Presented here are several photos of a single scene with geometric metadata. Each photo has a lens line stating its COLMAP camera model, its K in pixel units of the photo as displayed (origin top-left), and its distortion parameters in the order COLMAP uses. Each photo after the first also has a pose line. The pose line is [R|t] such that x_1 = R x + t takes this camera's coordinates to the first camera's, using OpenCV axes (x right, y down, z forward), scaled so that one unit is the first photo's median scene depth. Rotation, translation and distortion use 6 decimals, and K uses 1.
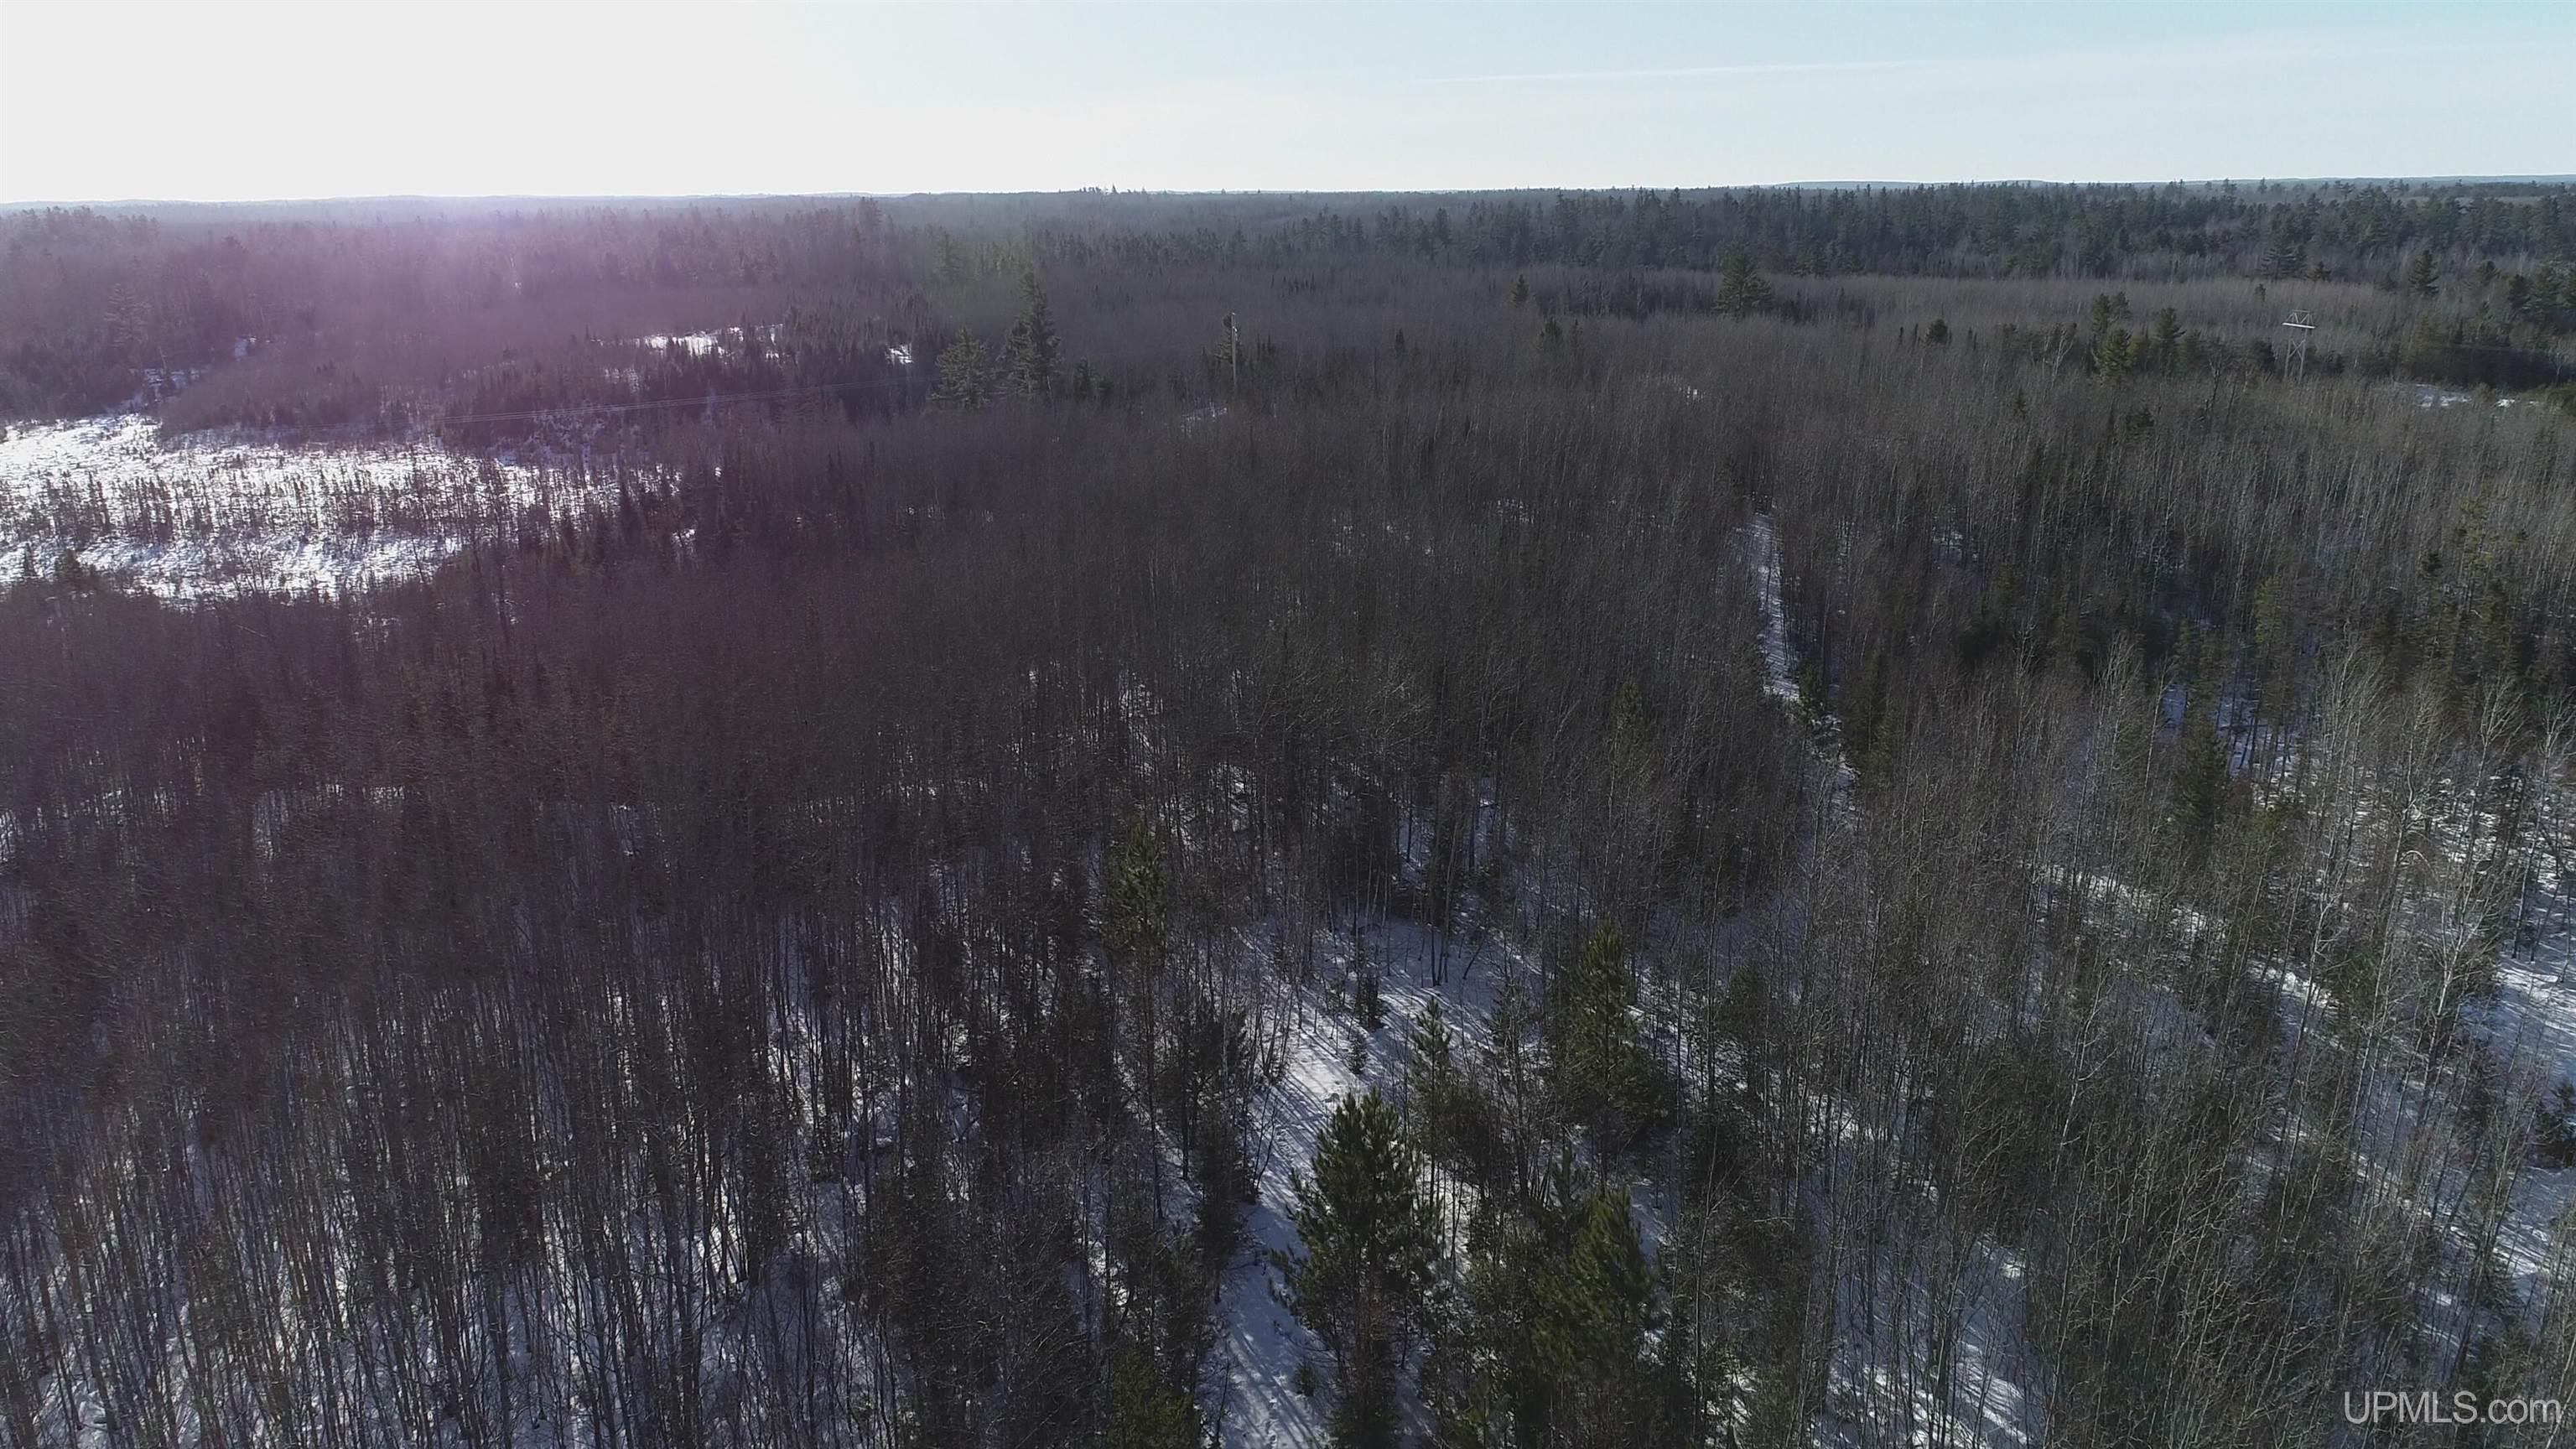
lens RADIAL K [[1793.2, 0, 1290.1], [0, 1793.2, 727.2], [0, 0, 1]] dist [-0.002677, -0.001182]
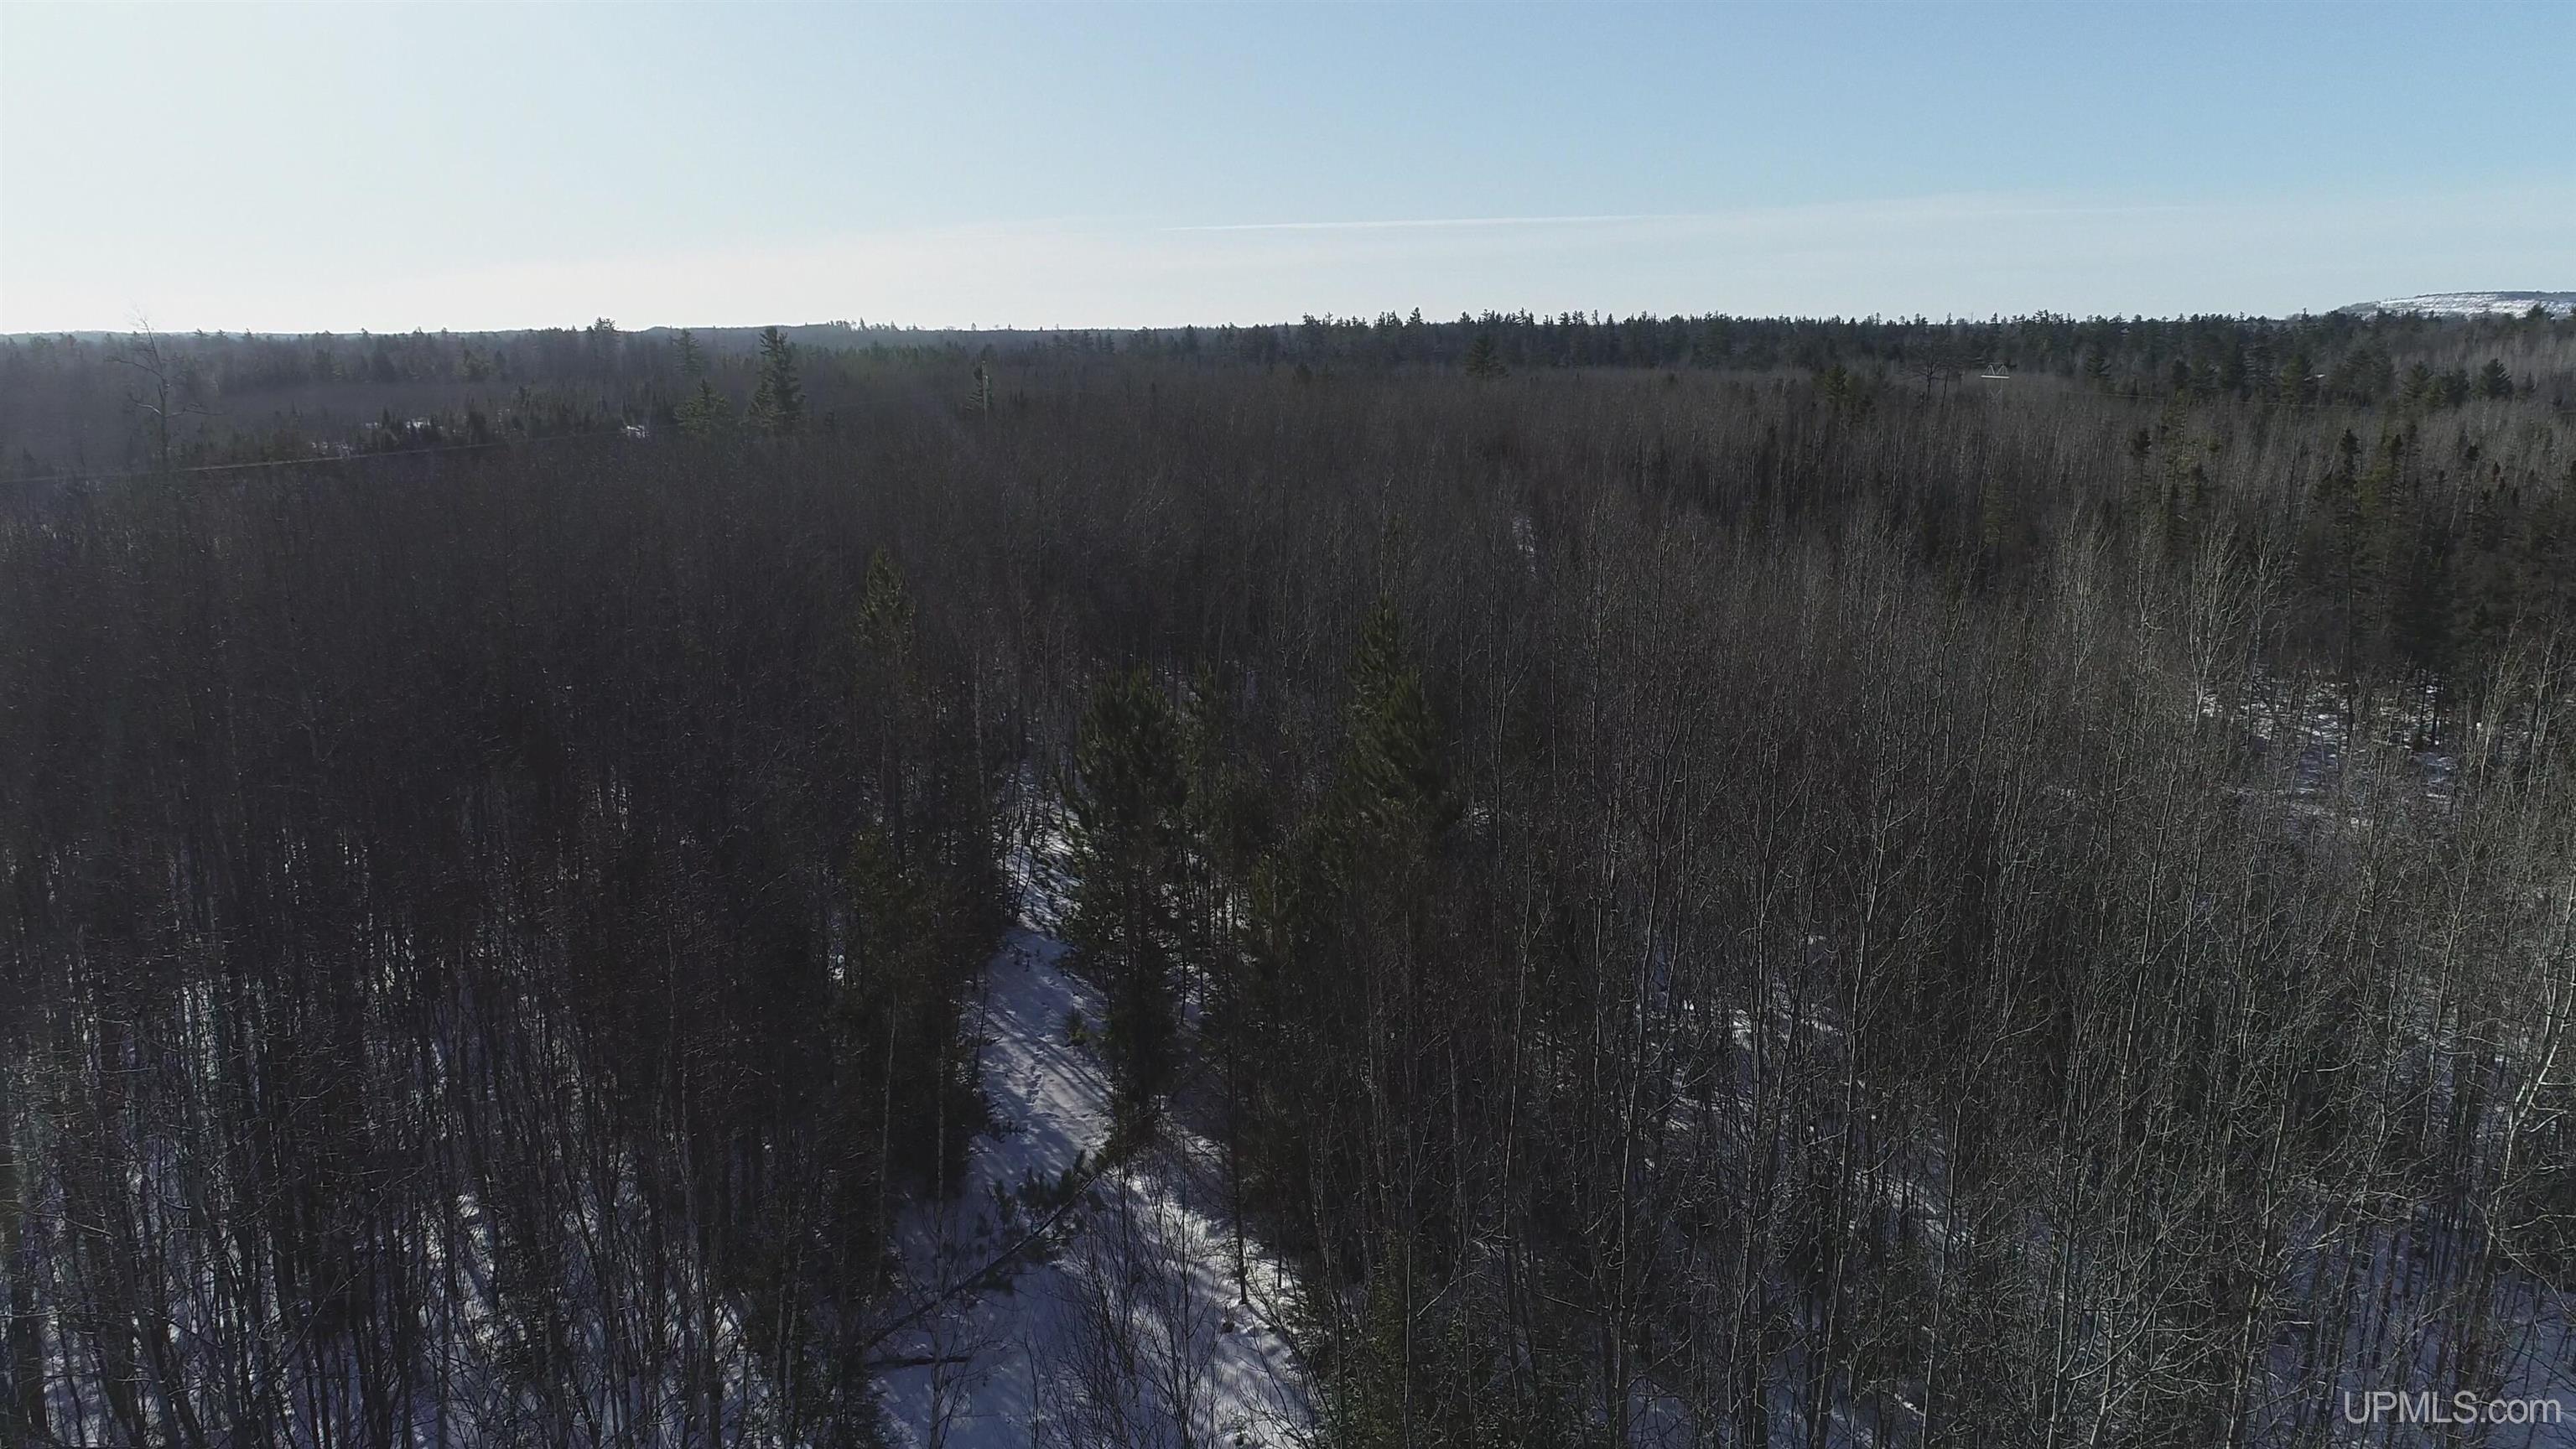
lens RADIAL K [[1793.2, 0, 1290.1], [0, 1793.2, 727.2], [0, 0, 1]] dist [-0.002677, -0.001182]
pose [[0.990903, -0.024645, 0.132299, 0.000079], [0.034203, 0.996928, -0.070466, 0.042531], [-0.130156, 0.074350, 0.988702, 0.012782]]
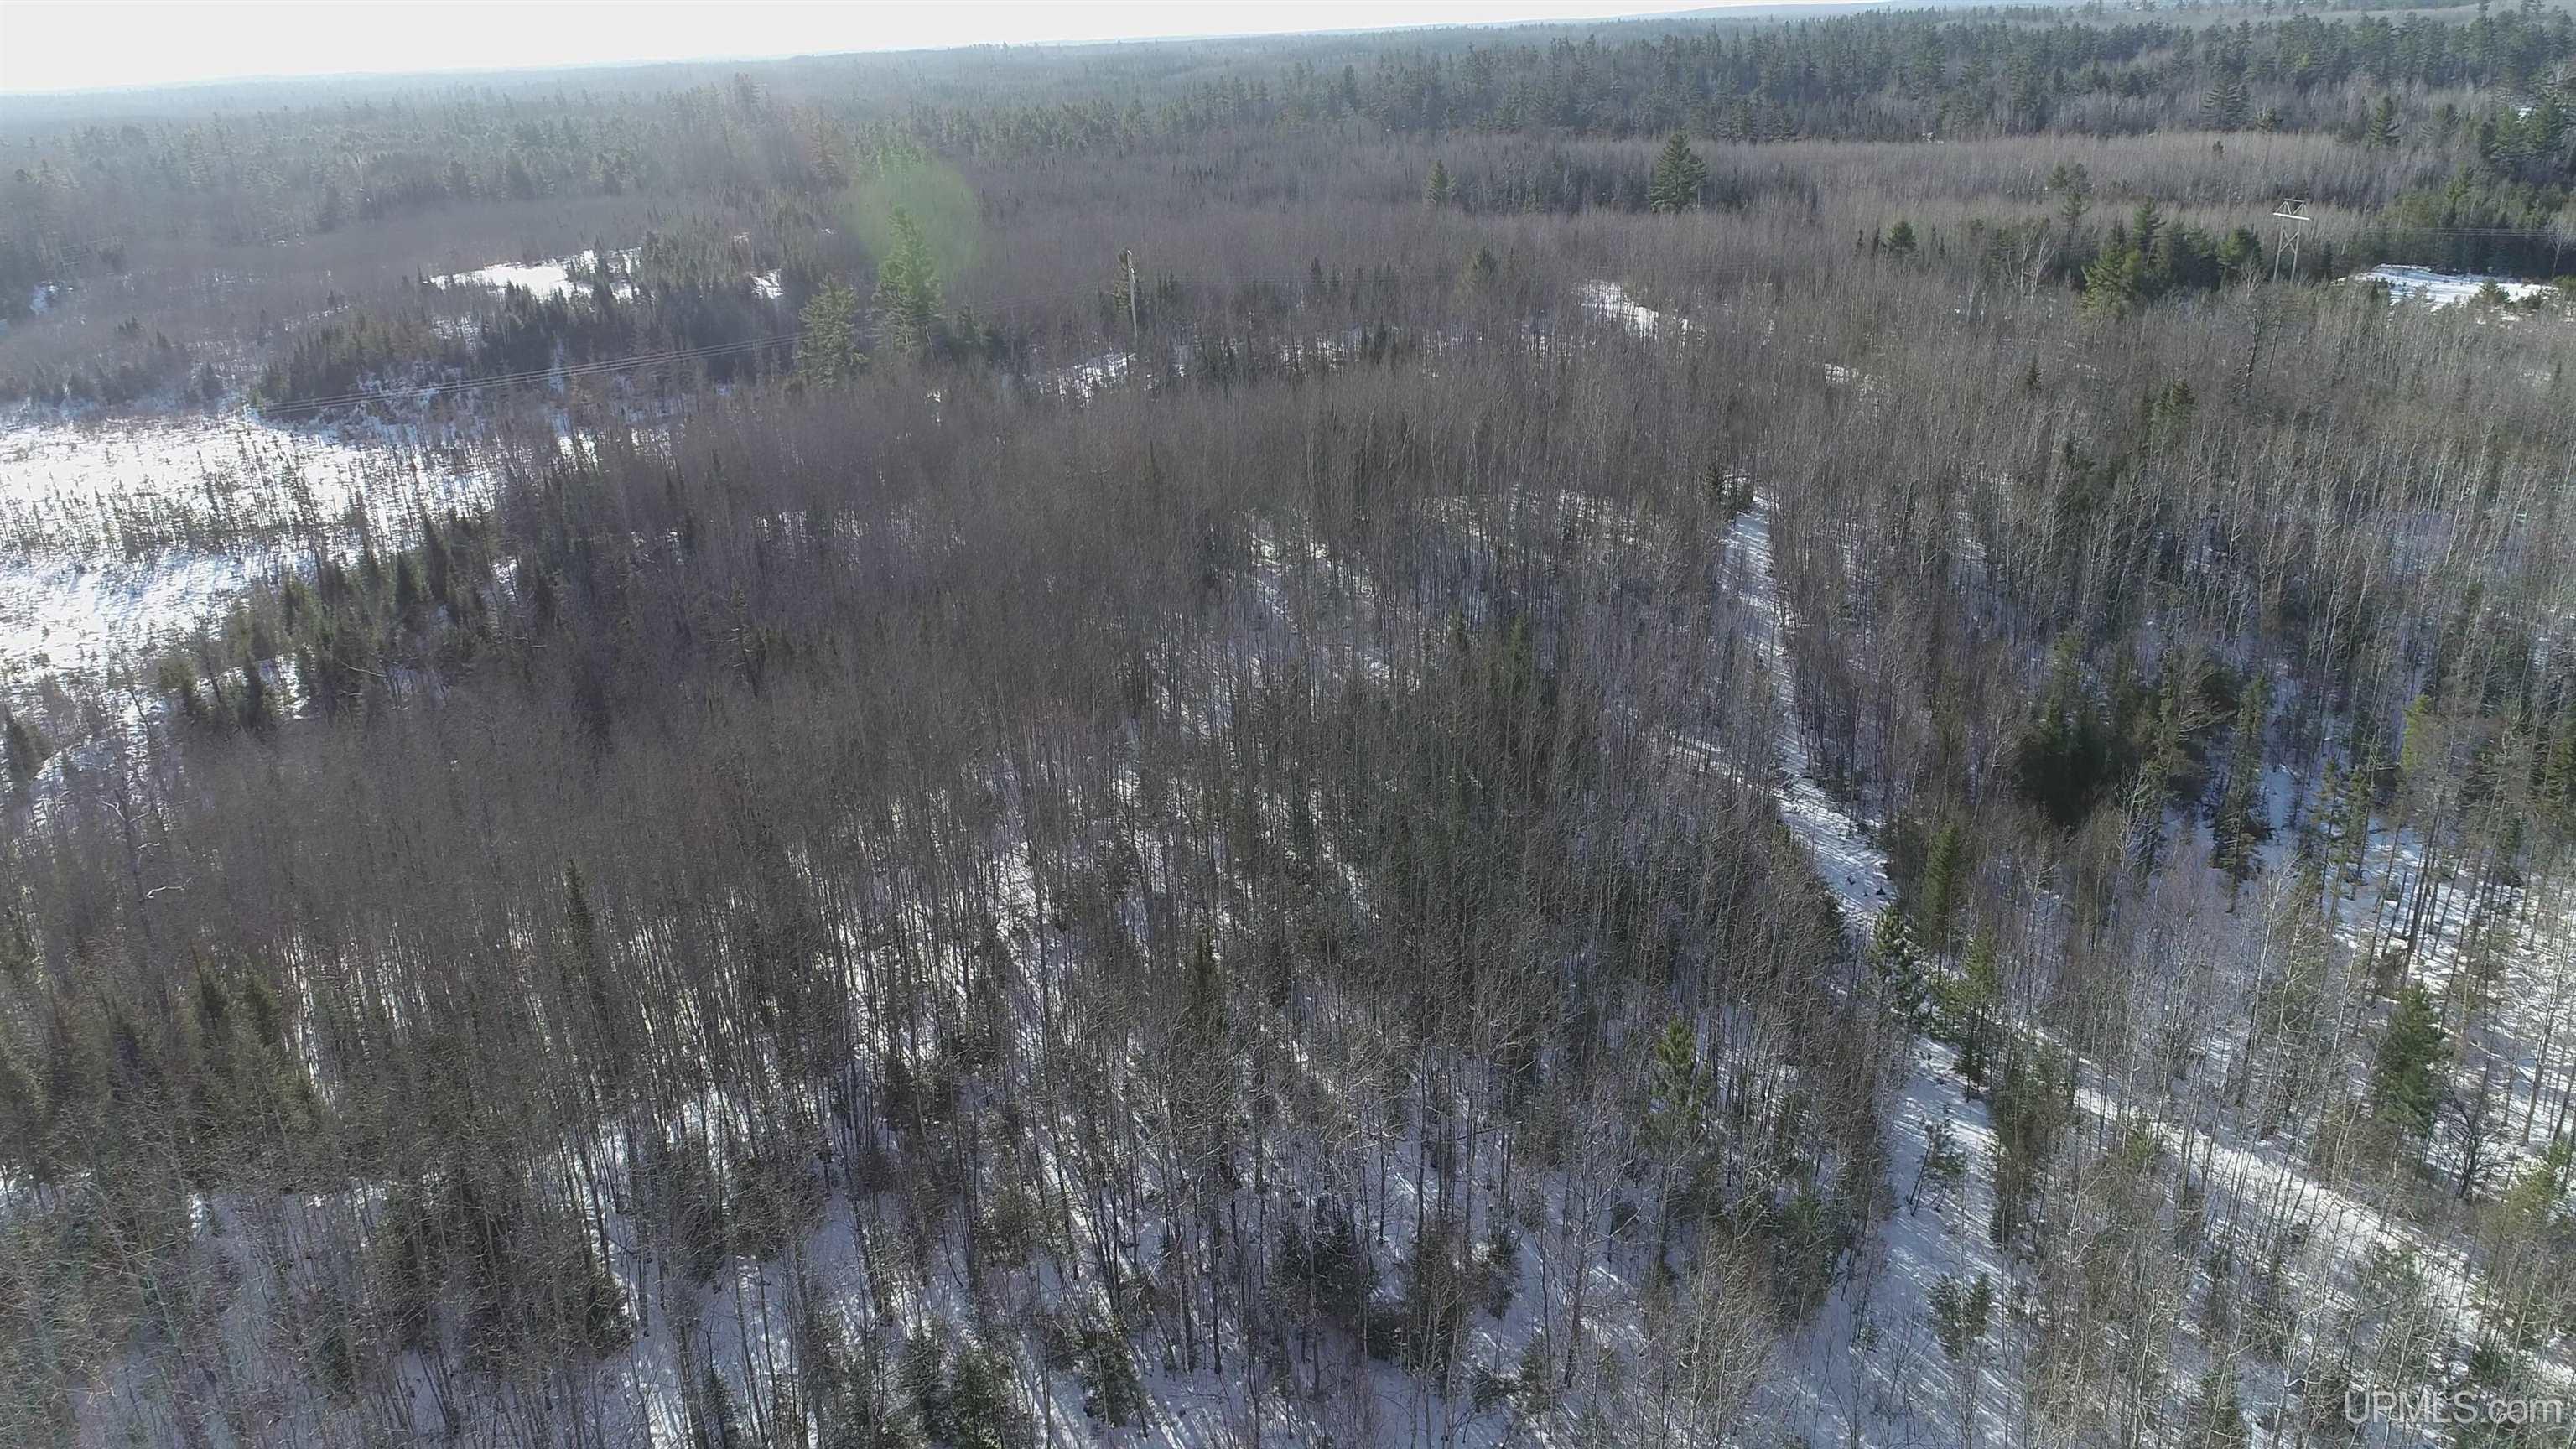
lens RADIAL K [[1799.1, 0, 1293.0], [0, 1799.1, 728.8], [0, 0, 1]] dist [-0.001229, -0.001034]
pose [[0.997980, -0.050973, 0.037921, 0.003307], [0.047875, 0.995760, 0.078547, -0.055641], [-0.041764, -0.076573, 0.996189, 0.077499]]
